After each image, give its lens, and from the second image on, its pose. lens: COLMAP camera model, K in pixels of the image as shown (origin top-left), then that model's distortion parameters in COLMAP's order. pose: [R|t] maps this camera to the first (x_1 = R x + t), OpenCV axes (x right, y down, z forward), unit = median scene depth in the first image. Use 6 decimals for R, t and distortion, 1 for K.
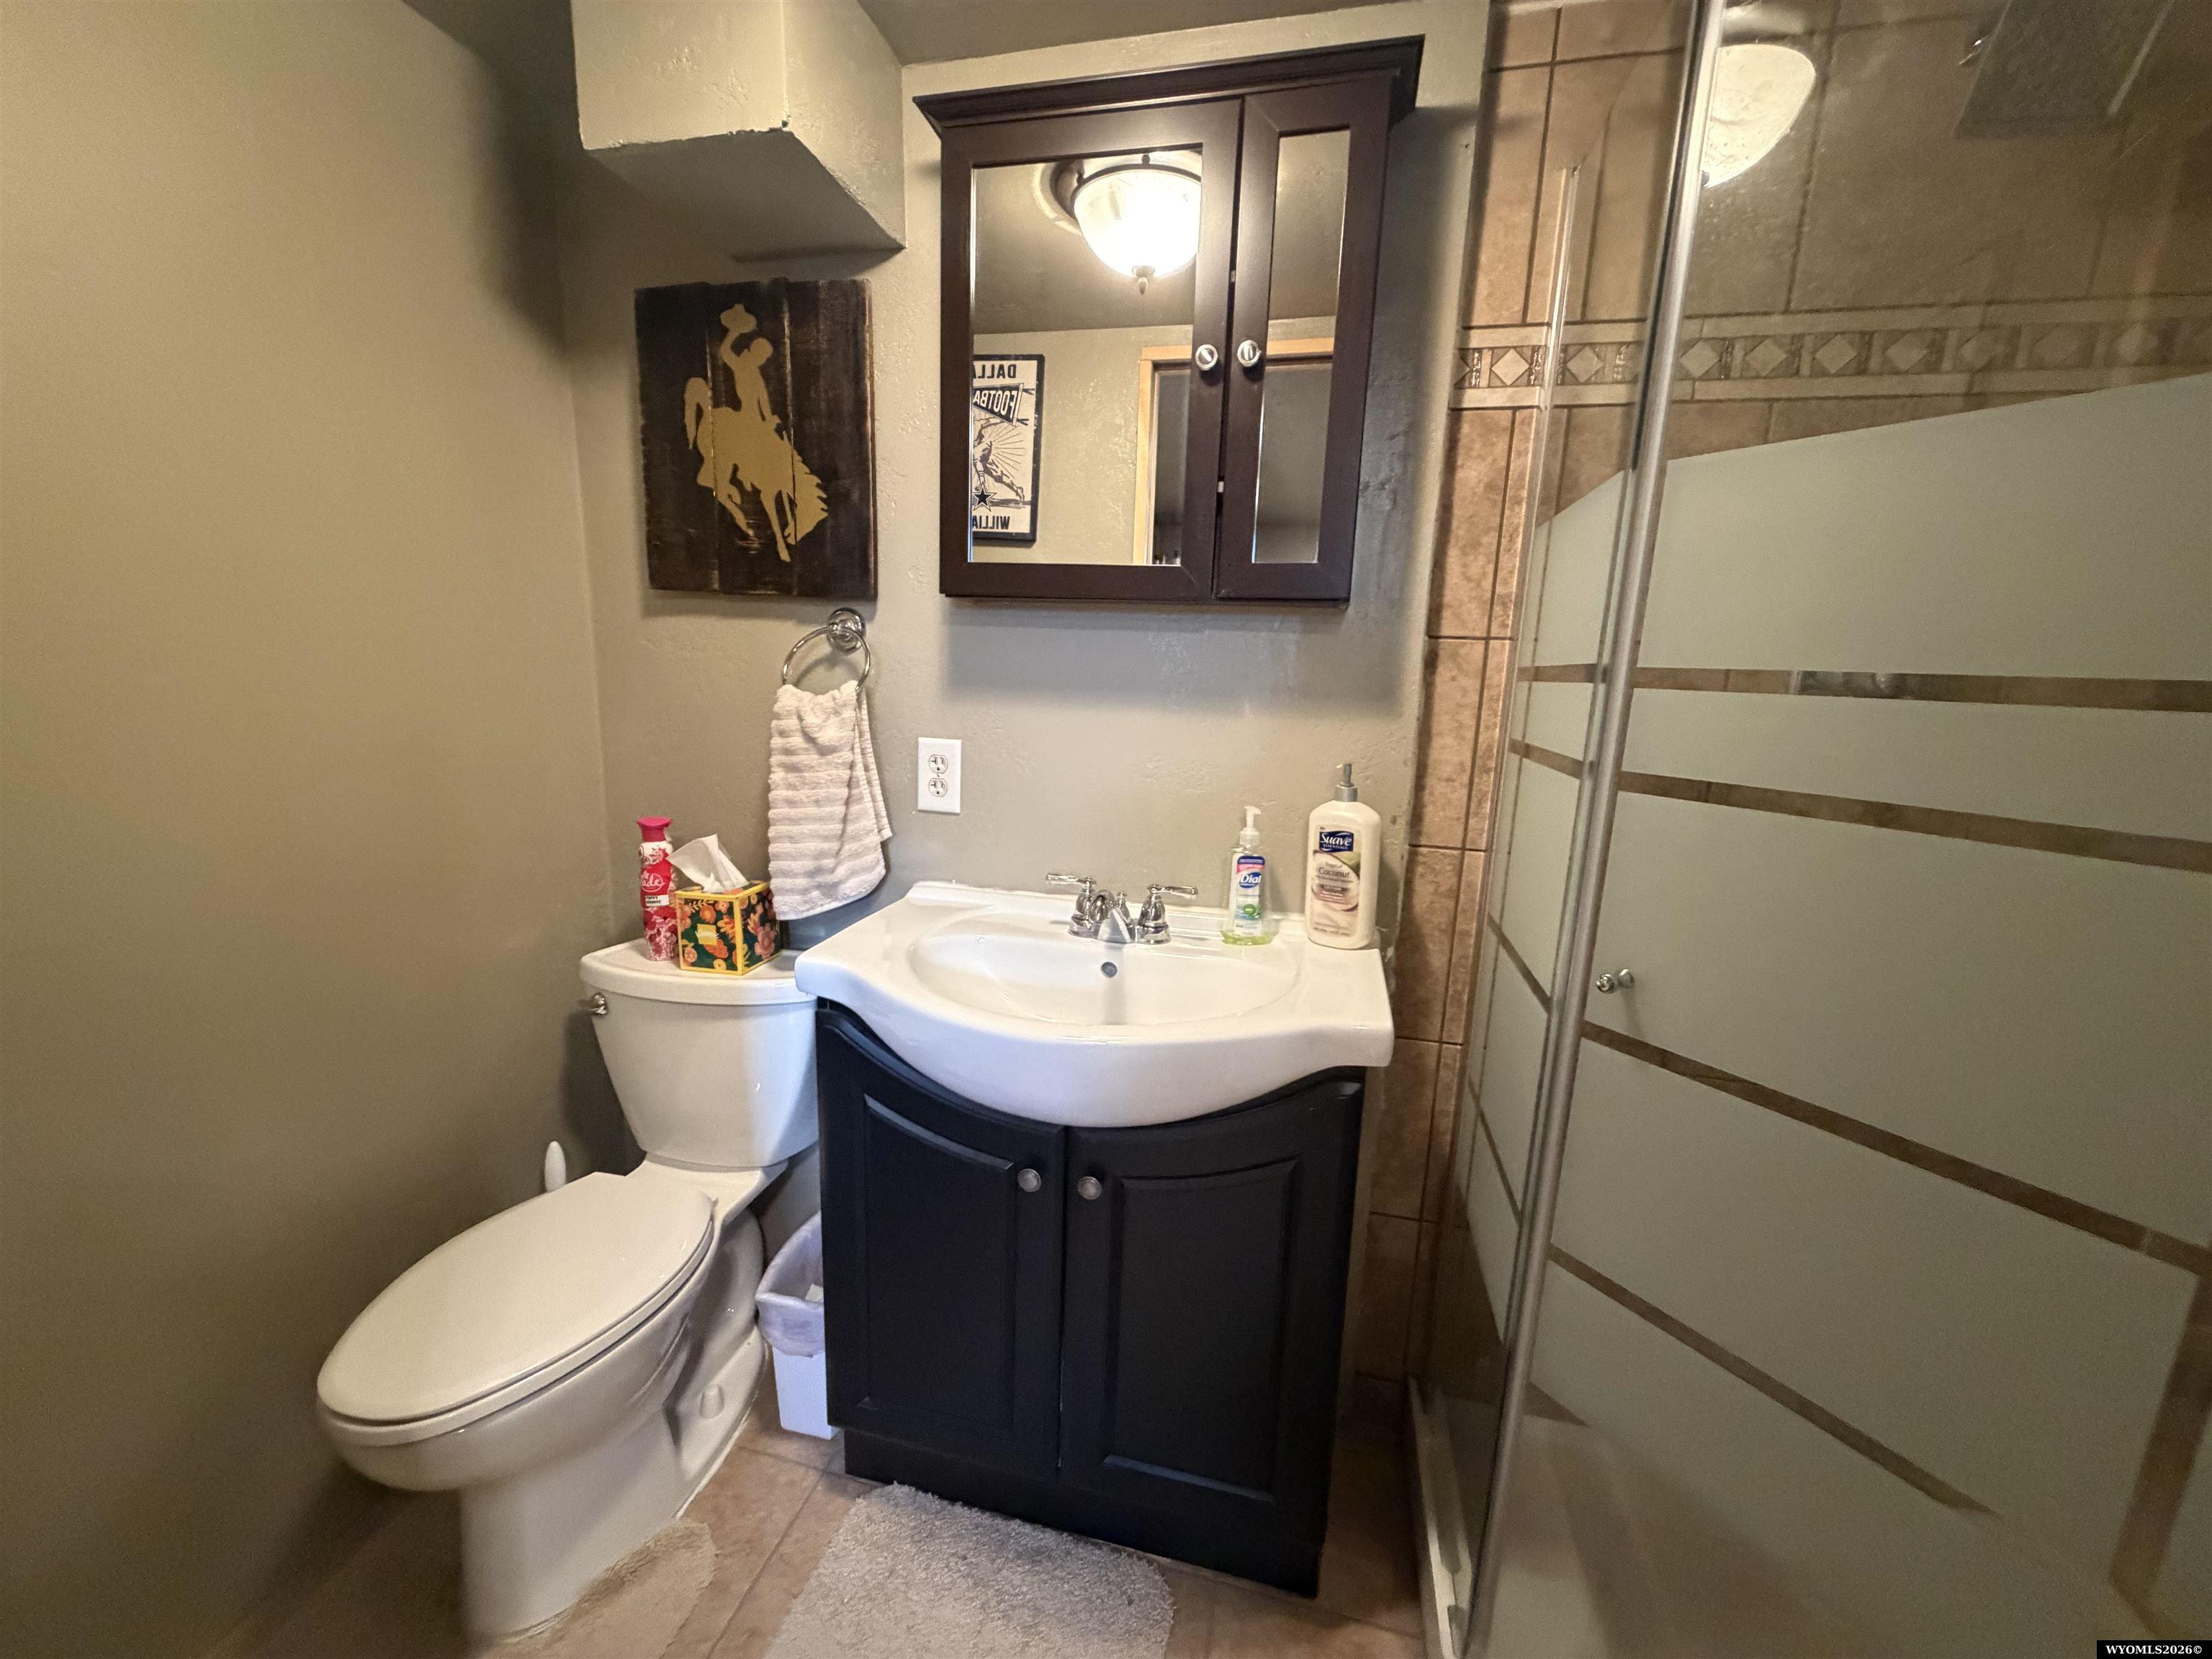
lens RADIAL K [[878.8, 0, 1102.5], [0, 878.8, 831.9], [0, 0, 1]] dist [0.000081, -0.000295]
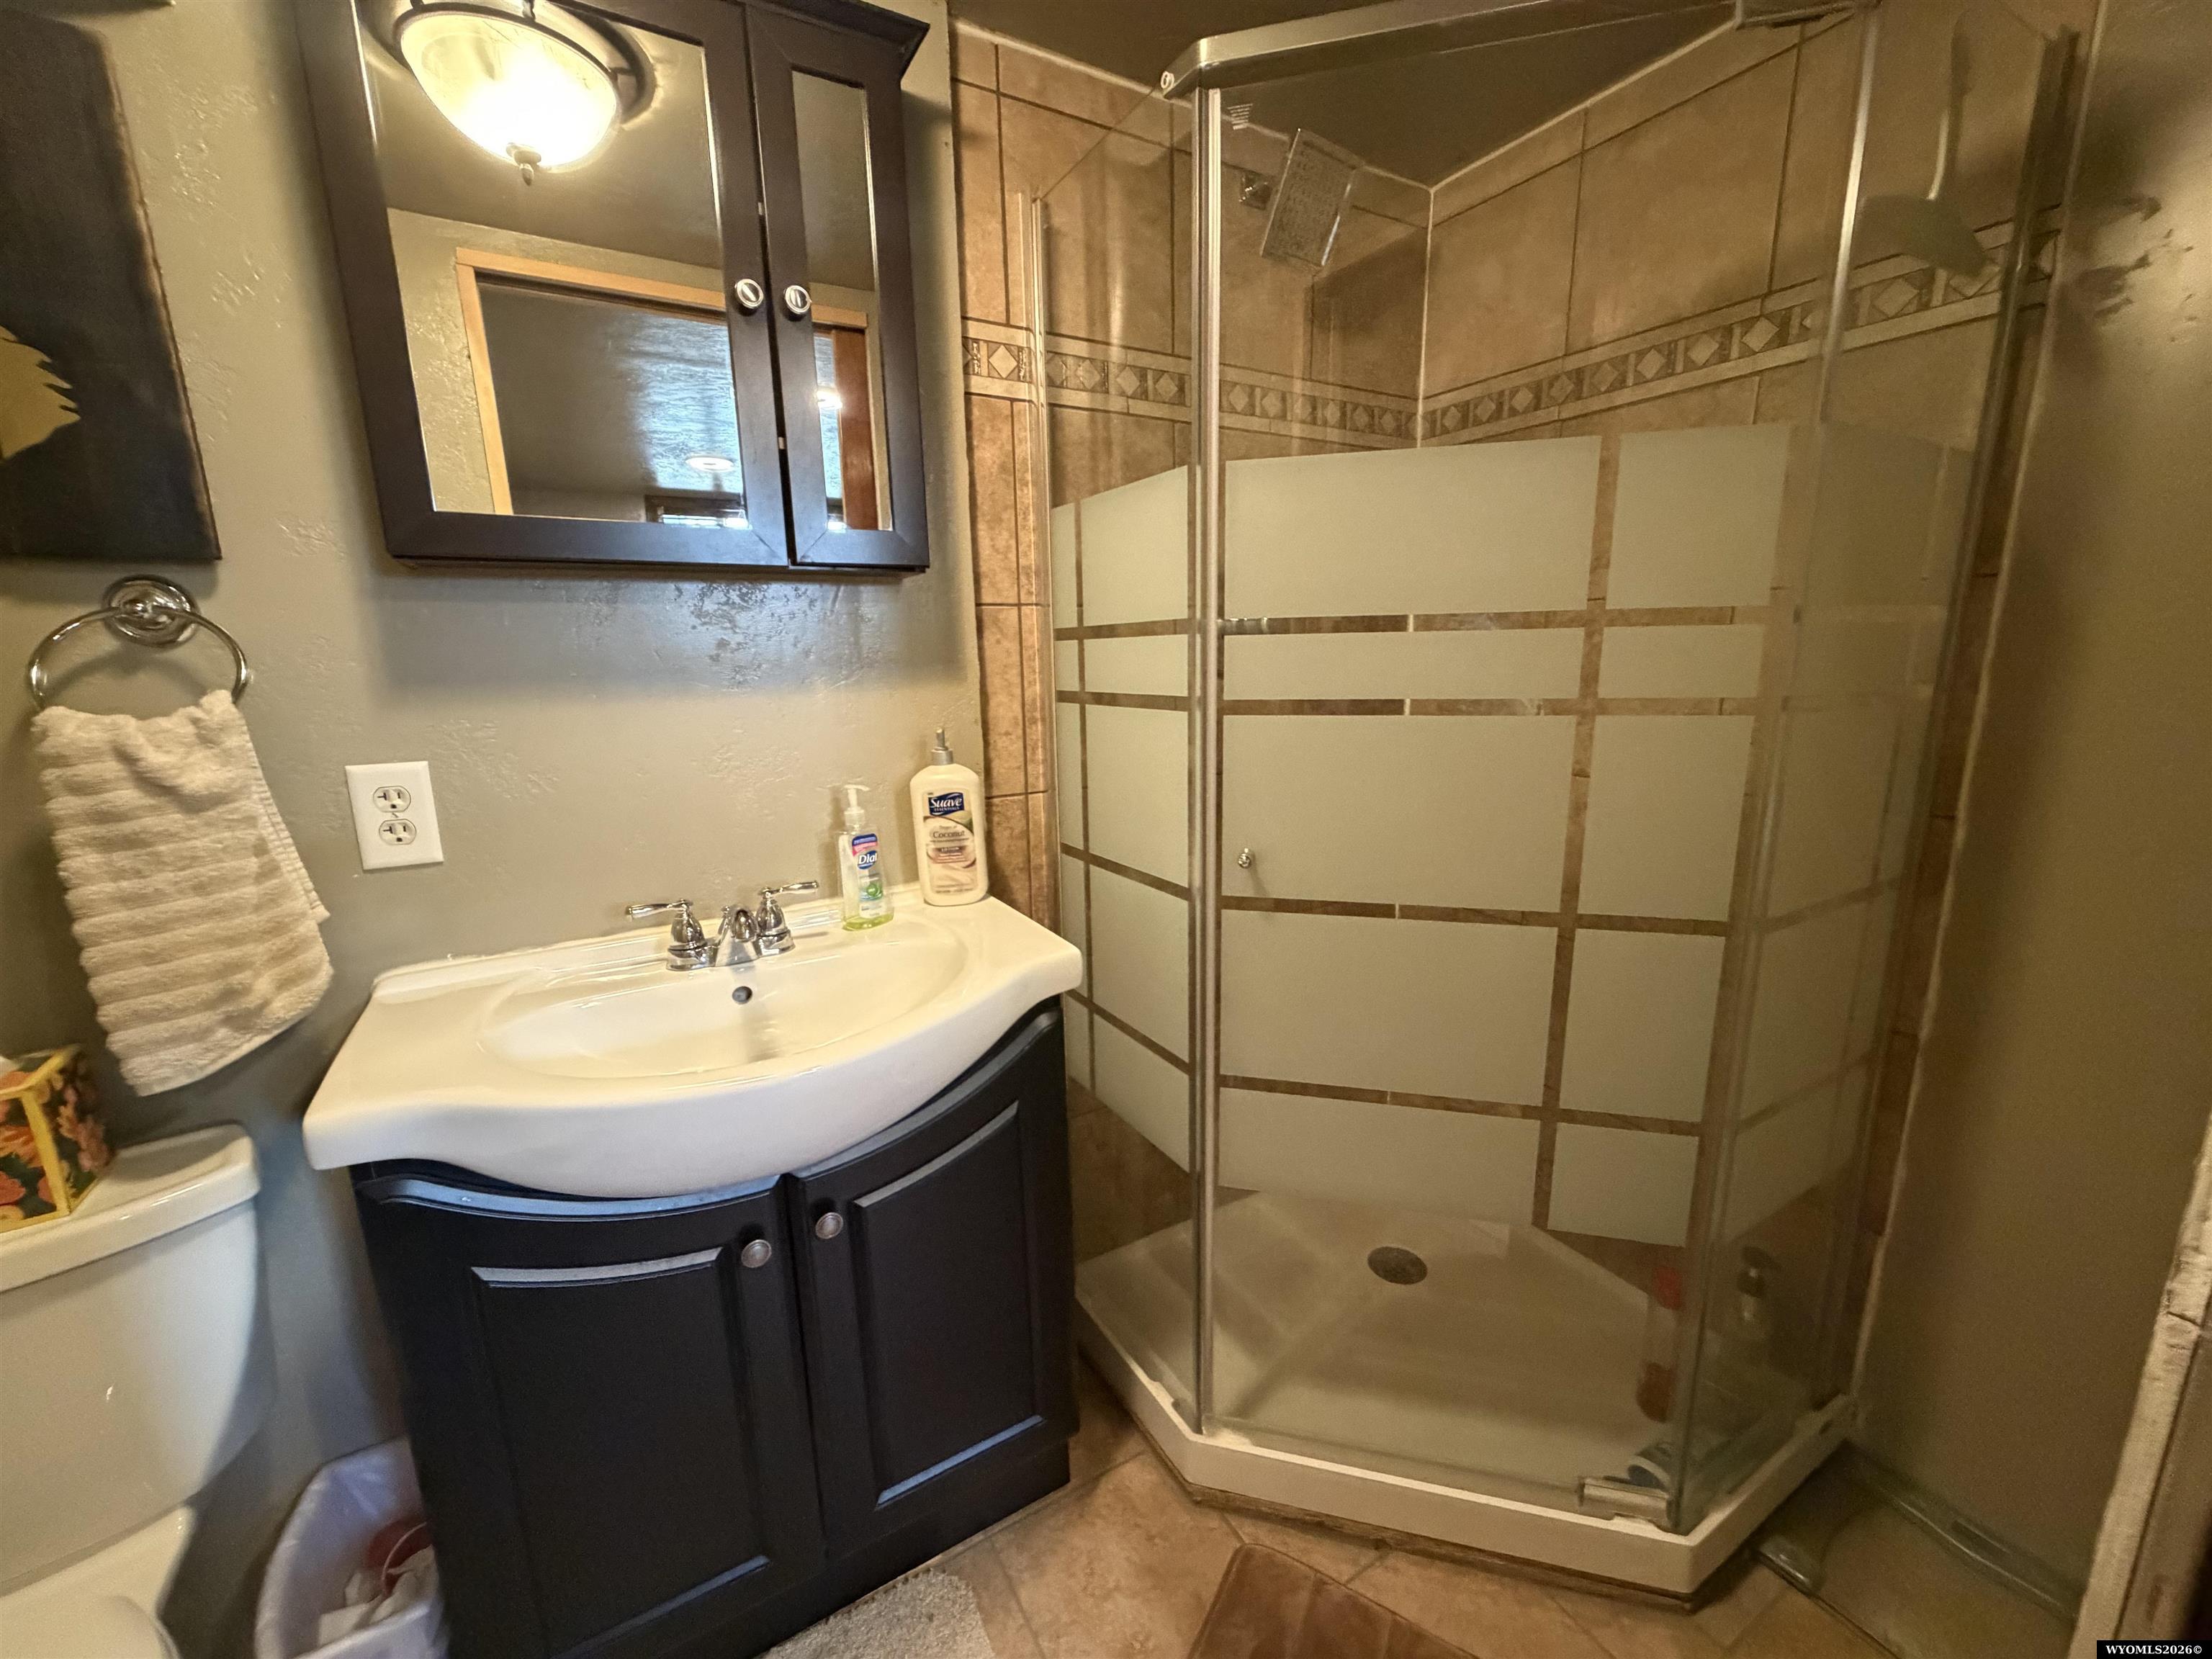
lens RADIAL K [[878.5, 0, 1106.0], [0, 878.5, 829.5], [0, 0, 1]] dist [-0.001482, -0.000008]
pose [[0.713534, -0.189261, 0.674574, -0.291283], [0.175288, 0.980426, 0.089660, -0.018670], [-0.678339, 0.054270, 0.732742, 0.112252]]
